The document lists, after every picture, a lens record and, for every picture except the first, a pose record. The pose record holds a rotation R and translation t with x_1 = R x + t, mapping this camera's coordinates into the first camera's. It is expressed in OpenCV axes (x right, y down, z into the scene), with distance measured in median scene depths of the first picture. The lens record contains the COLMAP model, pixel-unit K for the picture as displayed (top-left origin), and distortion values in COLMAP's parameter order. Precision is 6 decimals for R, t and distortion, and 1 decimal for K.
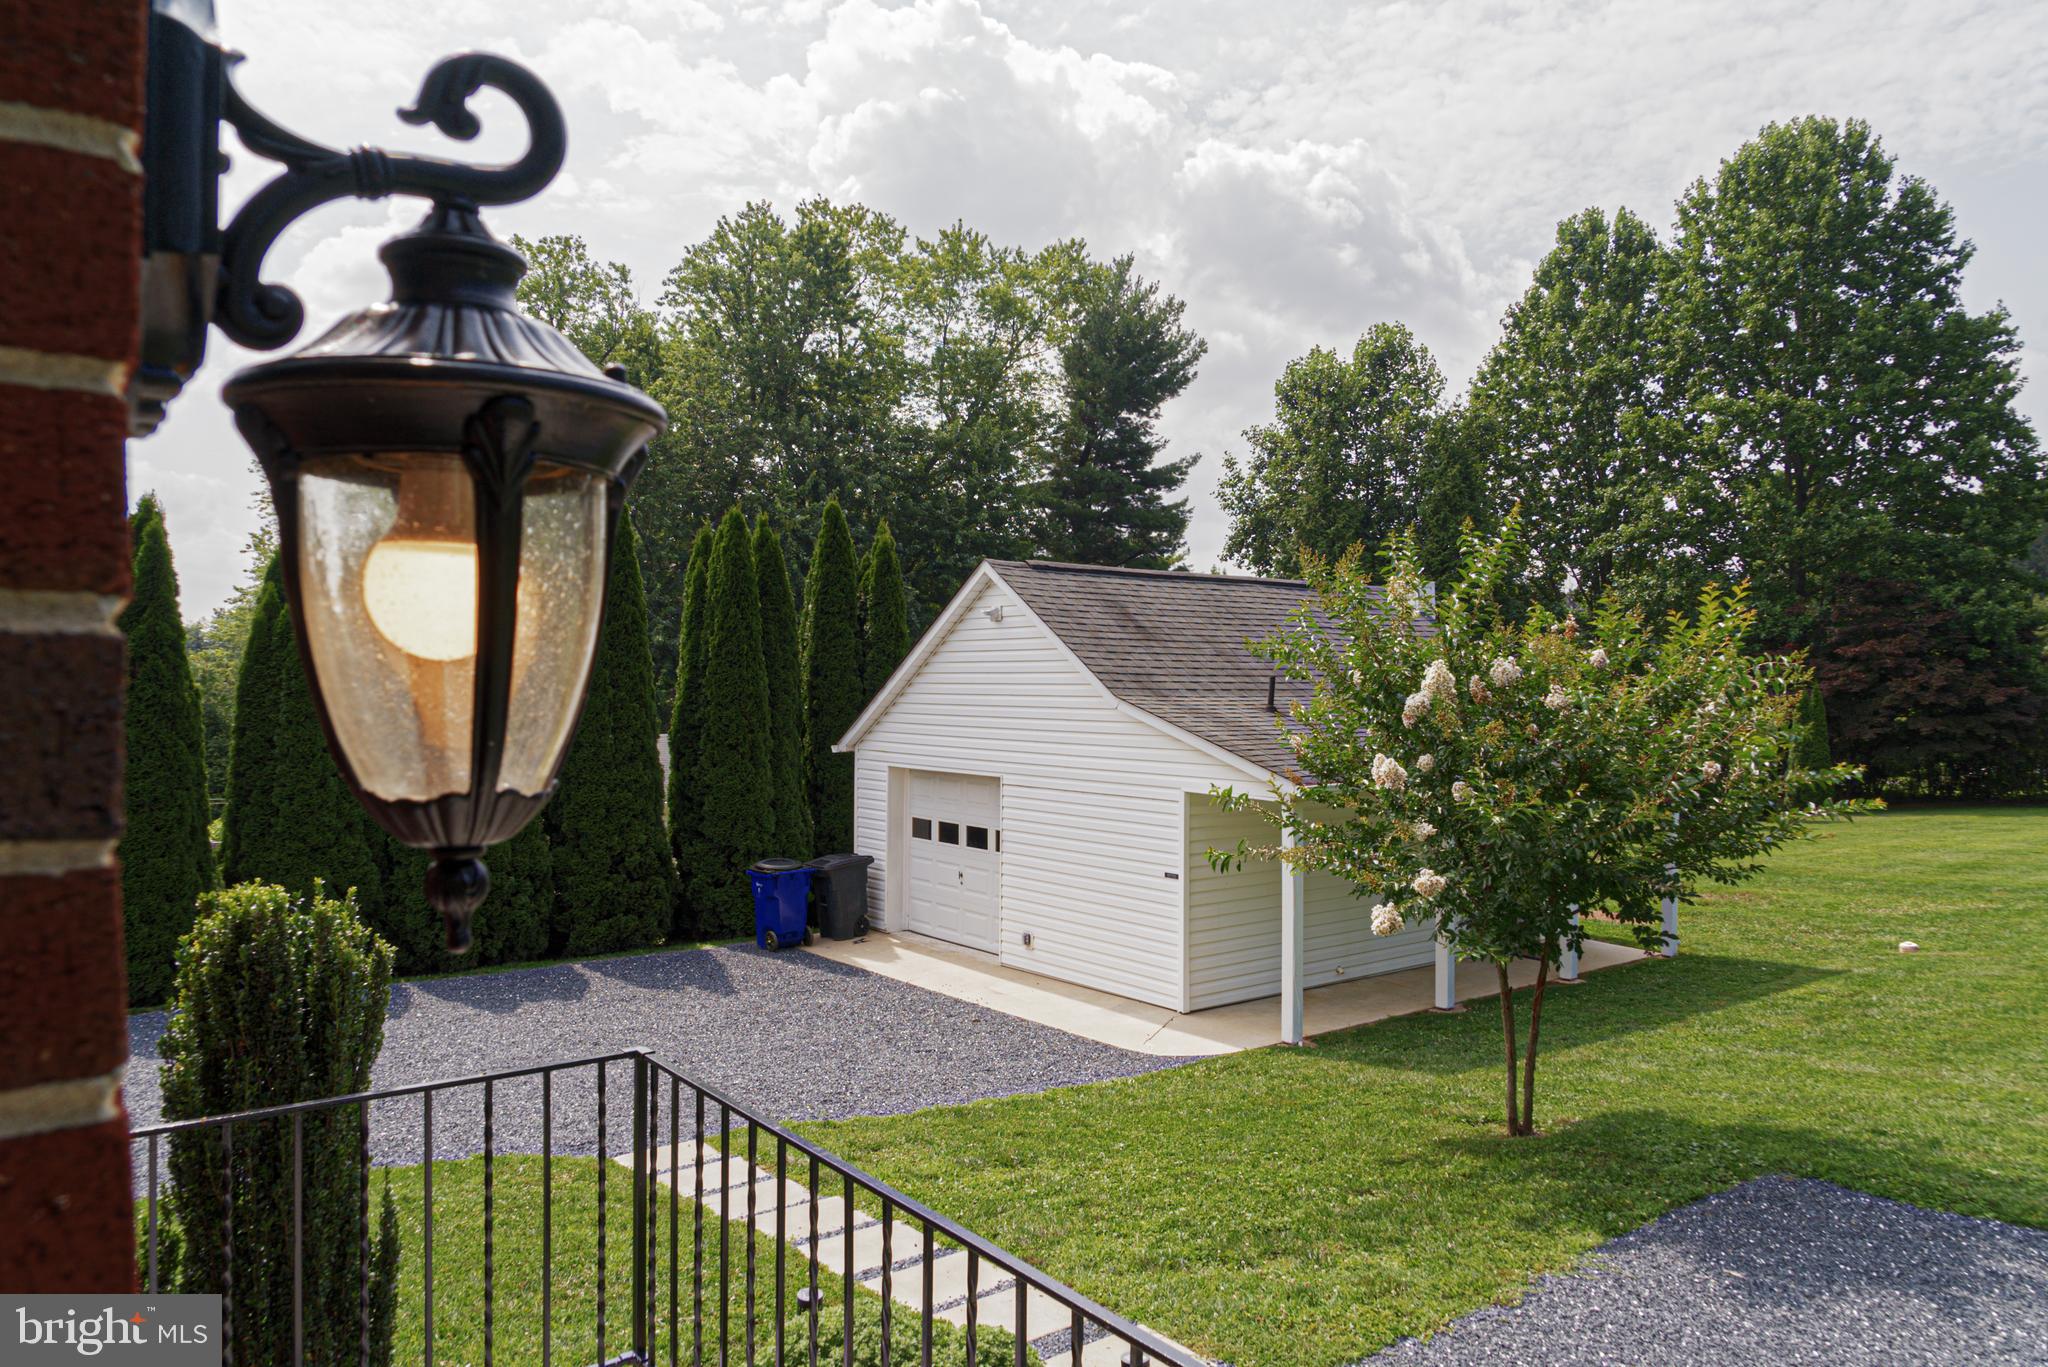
lens RADIAL K [[1352.8, 0, 1028.2], [0, 1352.8, 681.0], [0, 0, 1]] dist [-0.037661, 0.008117]
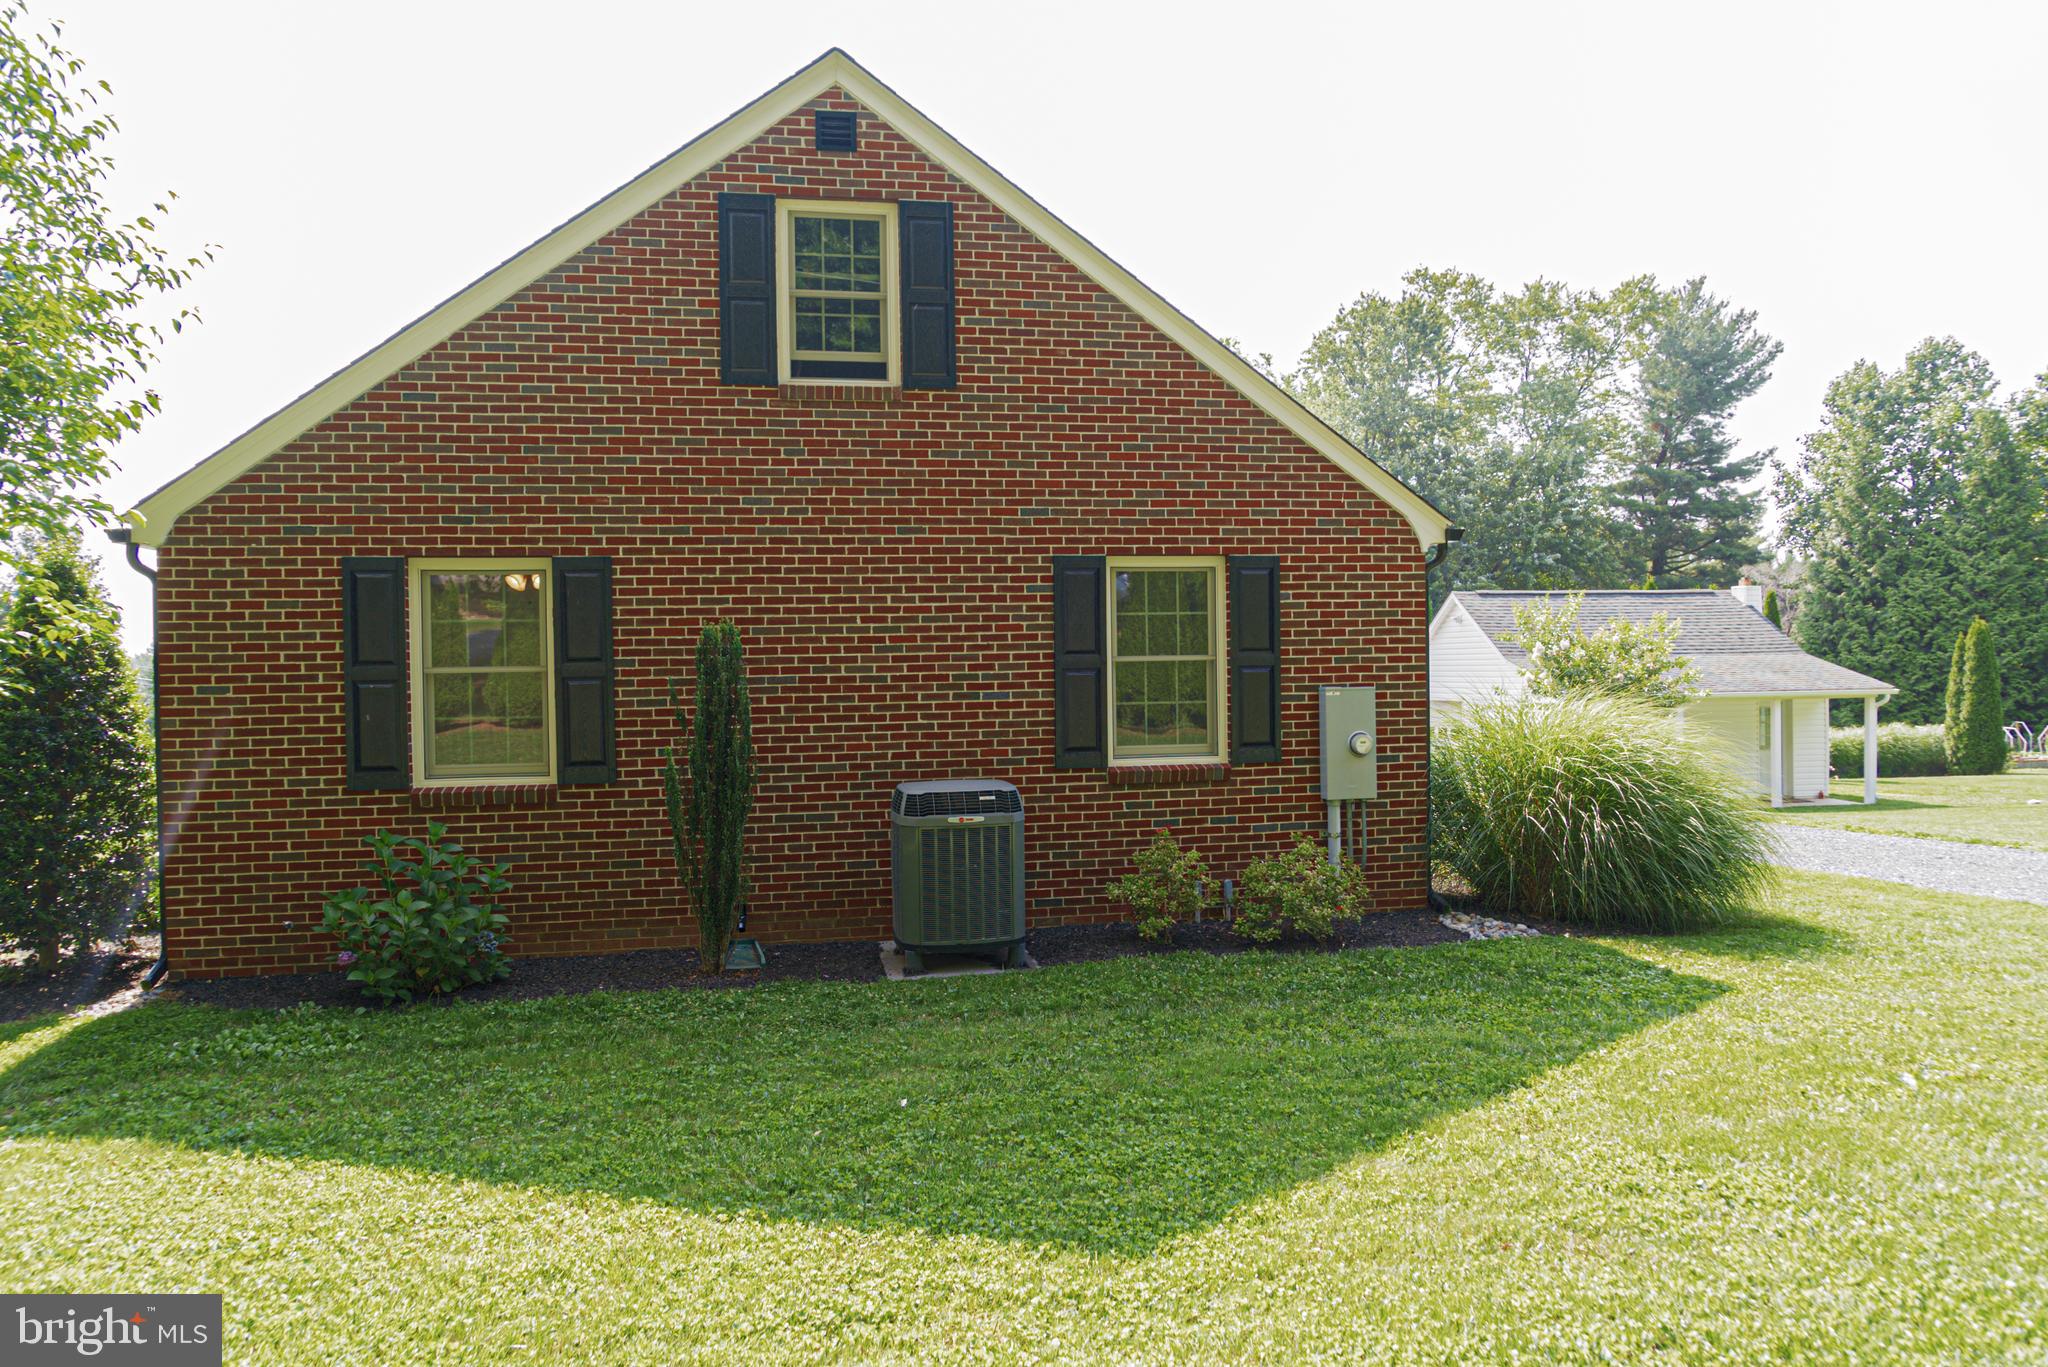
lens RADIAL K [[1352.8, 0, 1029.6], [0, 1352.8, 695.5], [0, 0, 1]] dist [-0.037661, 0.008117]
pose [[0.892634, -0.006047, -0.450741, 0.079370], [0.017448, 0.999624, 0.021143, 0.002809], [0.450444, -0.026738, 0.892404, -0.279072]]
